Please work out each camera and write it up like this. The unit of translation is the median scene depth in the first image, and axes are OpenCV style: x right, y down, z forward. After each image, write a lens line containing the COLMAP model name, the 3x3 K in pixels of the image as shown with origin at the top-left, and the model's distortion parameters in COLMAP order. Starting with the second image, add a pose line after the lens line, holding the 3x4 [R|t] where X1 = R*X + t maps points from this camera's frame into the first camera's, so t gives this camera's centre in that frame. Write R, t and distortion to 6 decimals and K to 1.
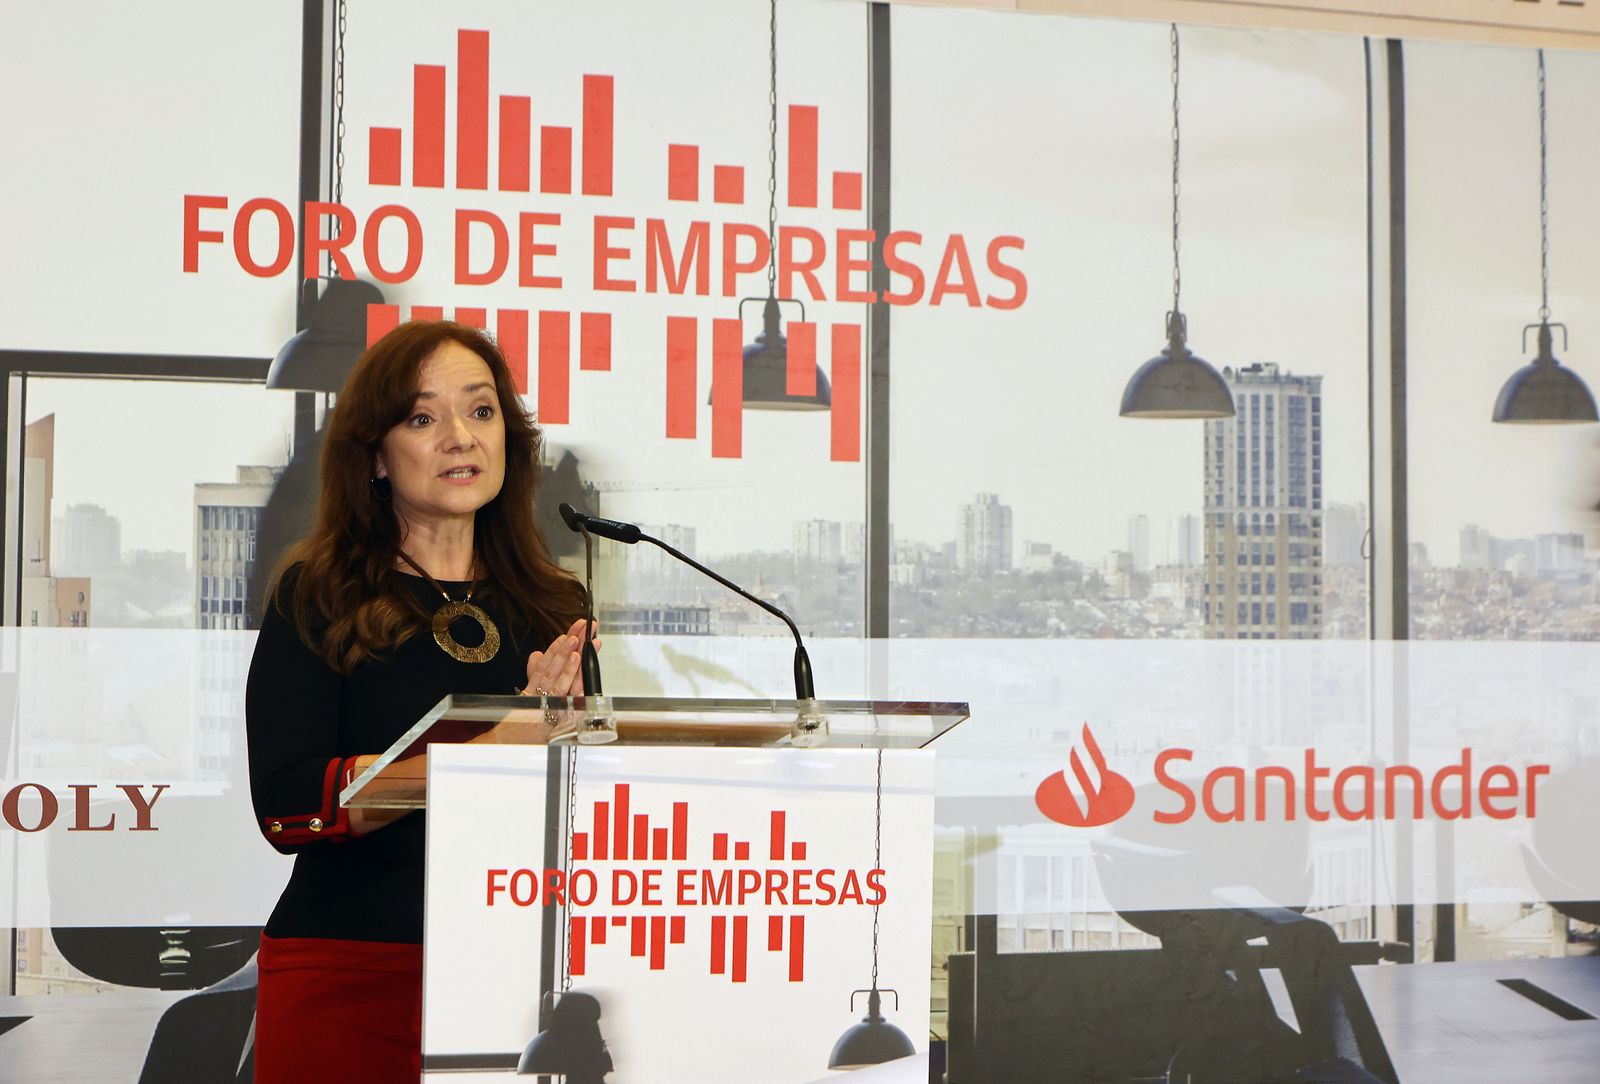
lens RADIAL K [[4265.6, 0, 799.1], [0, 4265.6, 634.2], [0, 0, 1]] dist [-0.291197, 1.231265]
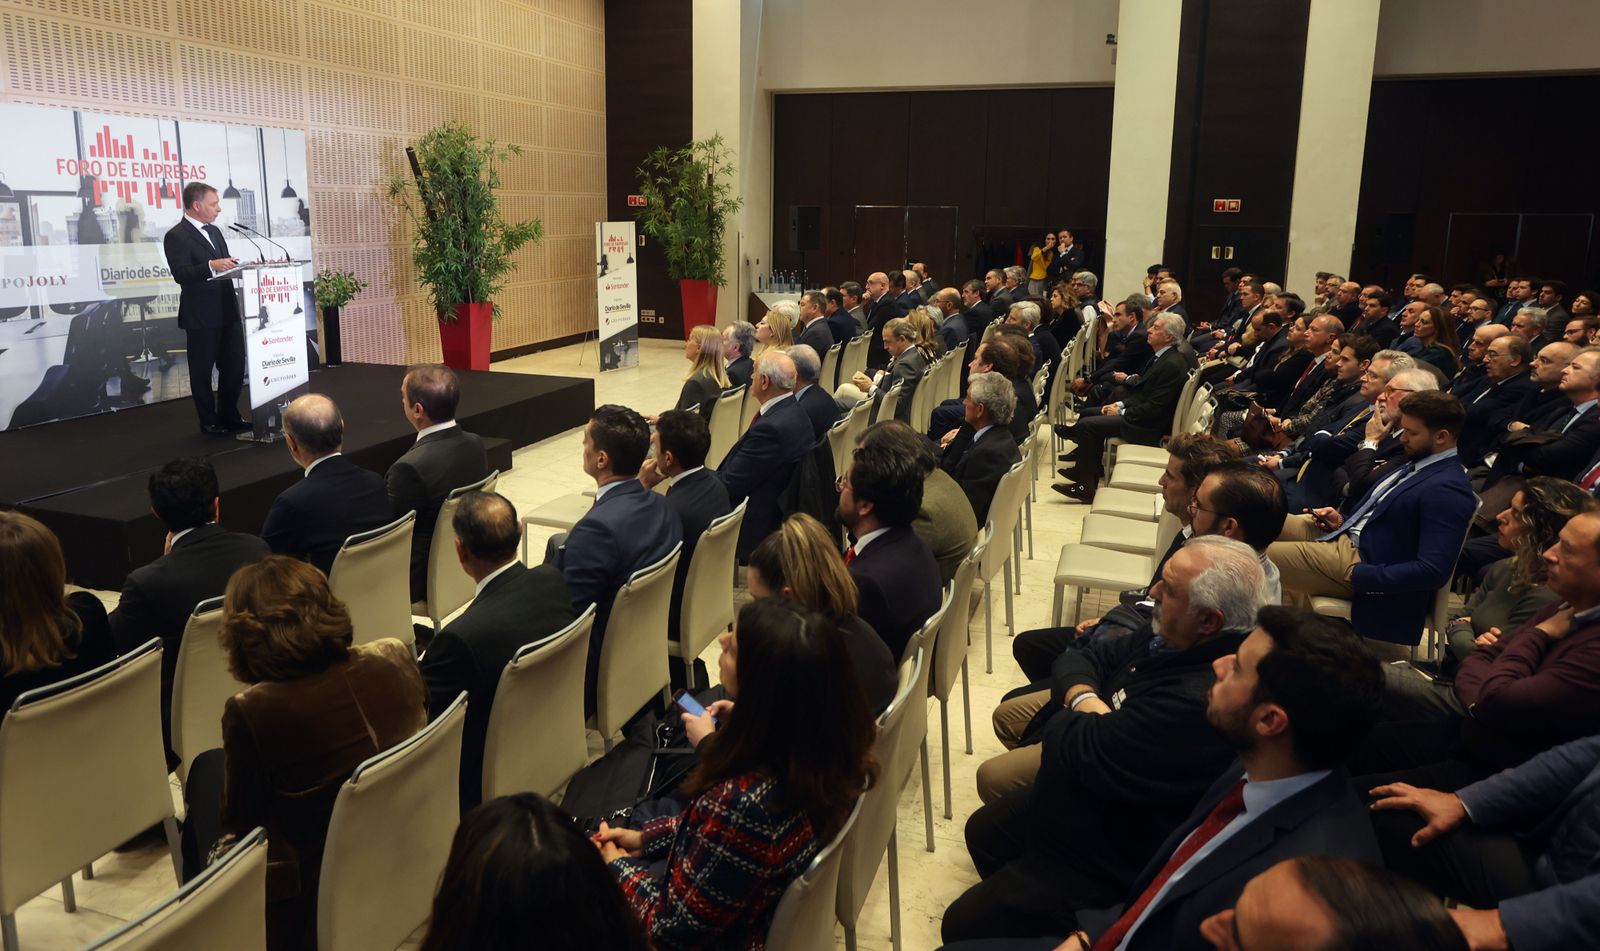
lens RADIAL K [[1068.8, 0, 753.1], [0, 1068.8, 417.2], [0, 0, 1]] dist [-0.051846, 0.056019]
pose [[0.669940, -0.146890, 0.727739, -0.505935], [-0.008001, 0.978746, 0.204920, -0.060717], [-0.742372, -0.143107, 0.654526, -0.455083]]
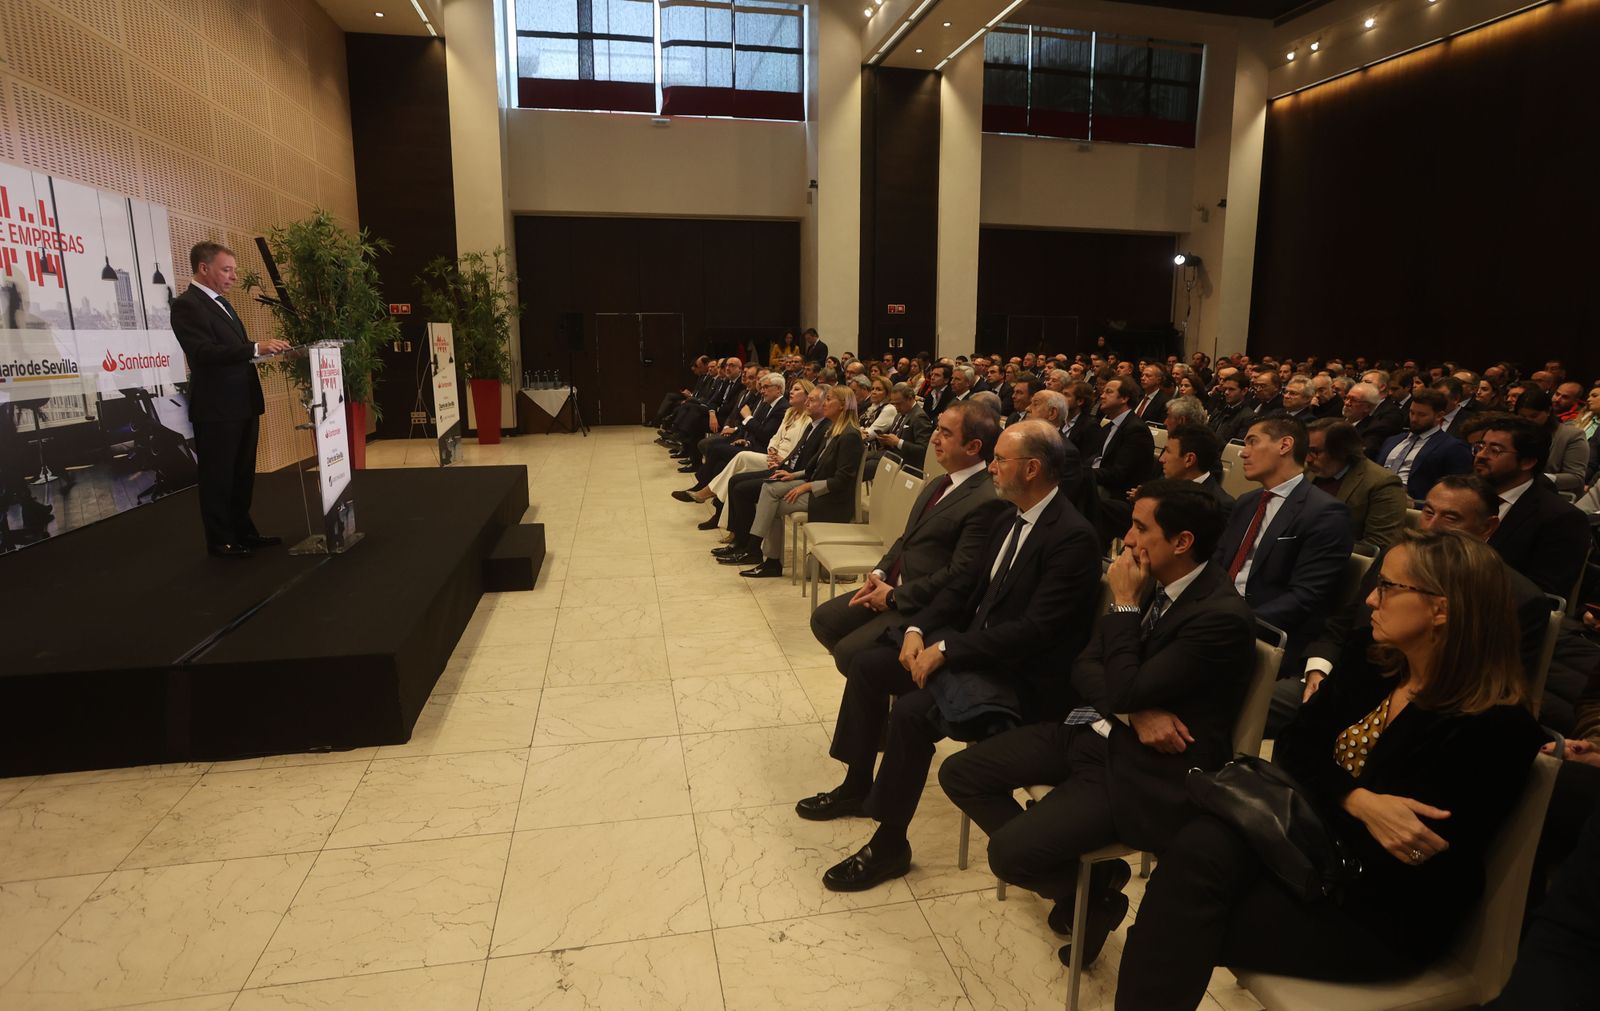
lens RADIAL K [[839.6, 0, 796.2], [0, 839.6, 498.3], [0, 0, 1]] dist [-0.071060, 0.030345]
pose [[0.179376, -0.196535, 0.963949, -0.665811], [-0.006188, 0.979597, 0.200877, -0.000739], [-0.983761, -0.041998, 0.174500, 0.114142]]
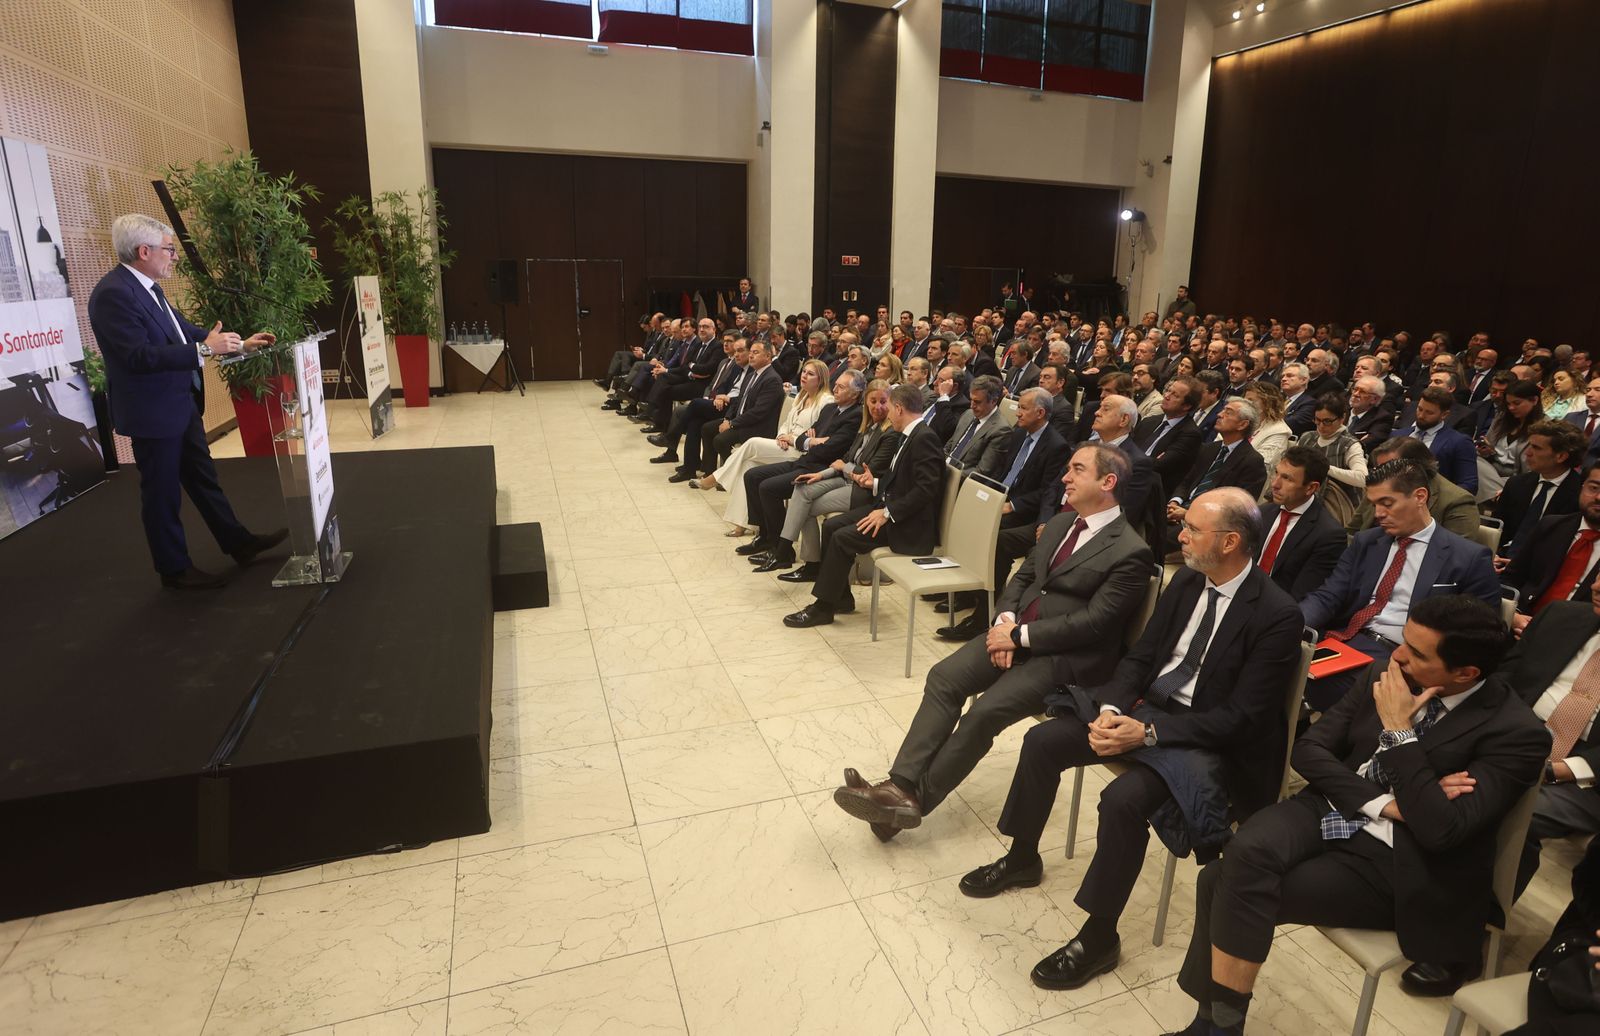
lens RADIAL K [[854.6, 0, 827.0], [0, 854.6, 485.4], [0, 0, 1]] dist [-0.064897, 0.025318]
pose [[0.034633, -0.254758, 0.966384, -0.631435], [-0.027433, 0.966358, 0.255734, -0.049215], [-0.999024, -0.035367, 0.026479, 0.245662]]
